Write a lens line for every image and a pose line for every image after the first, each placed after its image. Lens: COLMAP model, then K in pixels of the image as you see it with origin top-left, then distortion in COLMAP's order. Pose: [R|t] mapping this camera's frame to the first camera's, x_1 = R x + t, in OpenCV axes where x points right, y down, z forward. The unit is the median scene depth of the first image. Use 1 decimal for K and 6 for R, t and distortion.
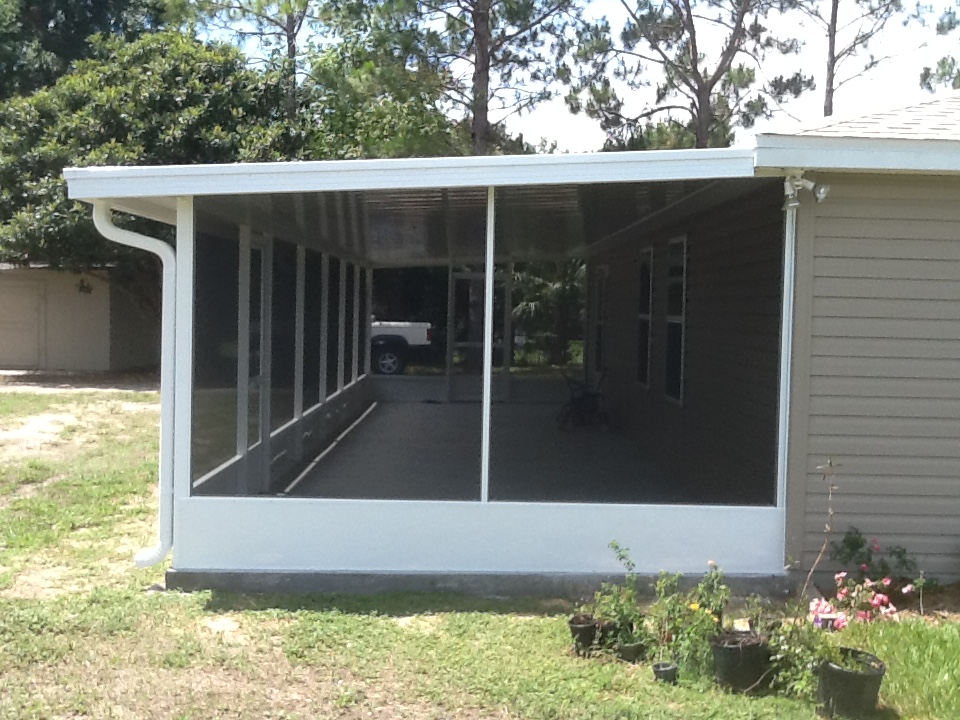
lens RADIAL K [[1175.2, 0, 480.0], [0, 1175.2, 360.0], [0, 0, 1]] dist [-0.030688, -0.033885]
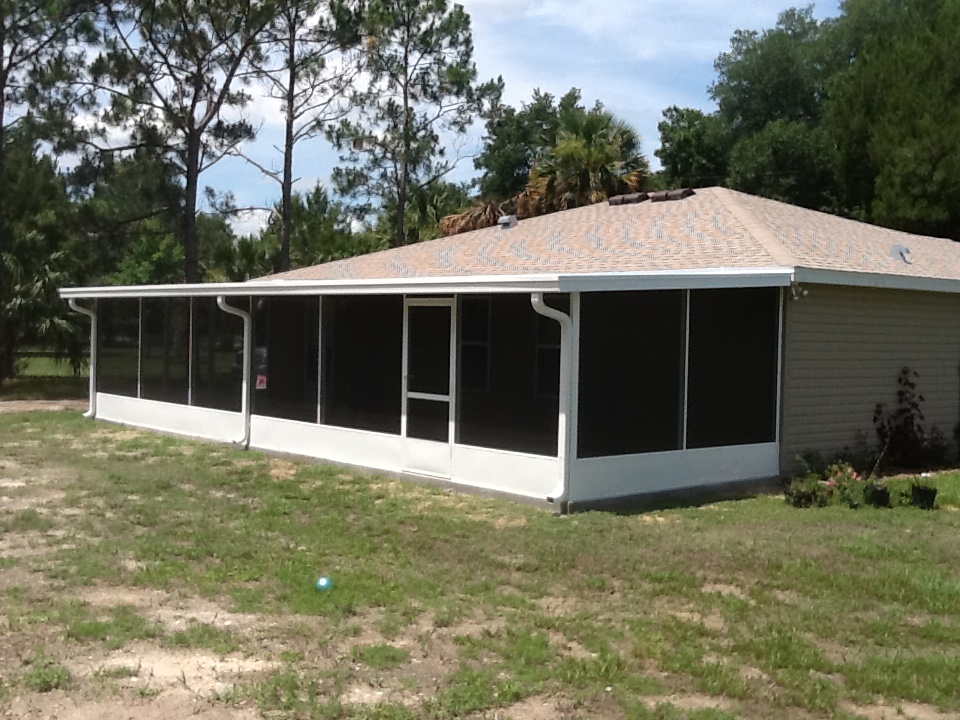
lens RADIAL K [[1175.2, 0, 480.0], [0, 1175.2, 360.0], [0, 0, 1]] dist [-0.030688, -0.033885]
pose [[0.773363, -0.022424, 0.633567, -1.444876], [0.023460, 0.999702, 0.006747, -0.046154], [-0.633529, 0.009646, 0.773658, -0.259719]]
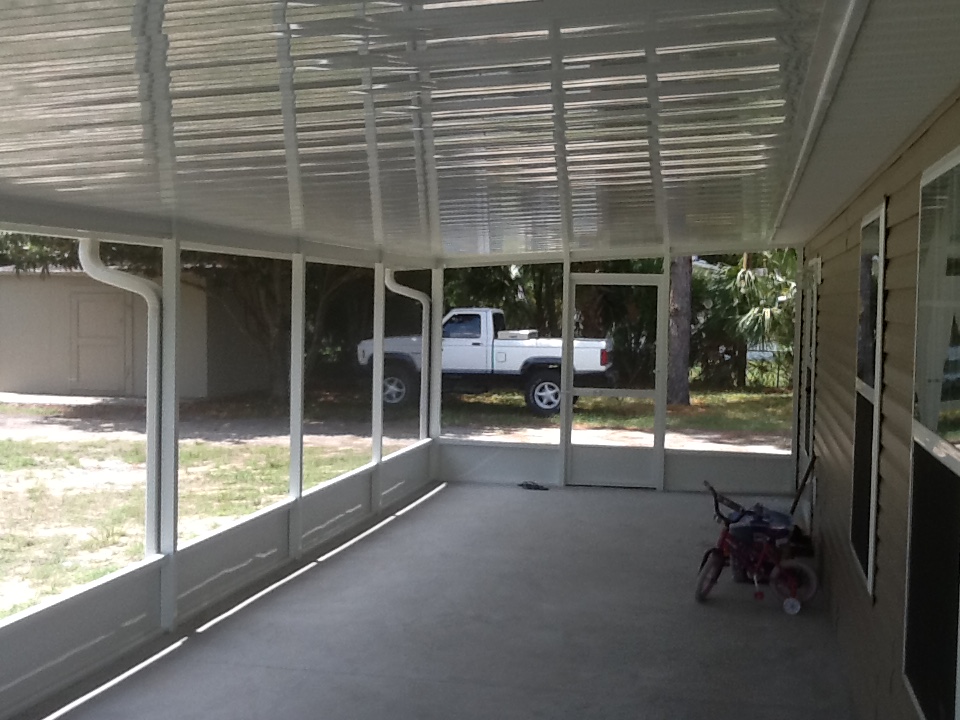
lens RADIAL K [[1175.2, 0, 480.0], [0, 1175.2, 360.0], [0, 0, 1]] dist [-0.030688, -0.033885]
pose [[0.973124, 0.008080, -0.230140, 0.047664], [-0.007343, 0.999965, 0.004054, -0.021504], [0.230165, -0.002255, 0.973149, 0.269403]]
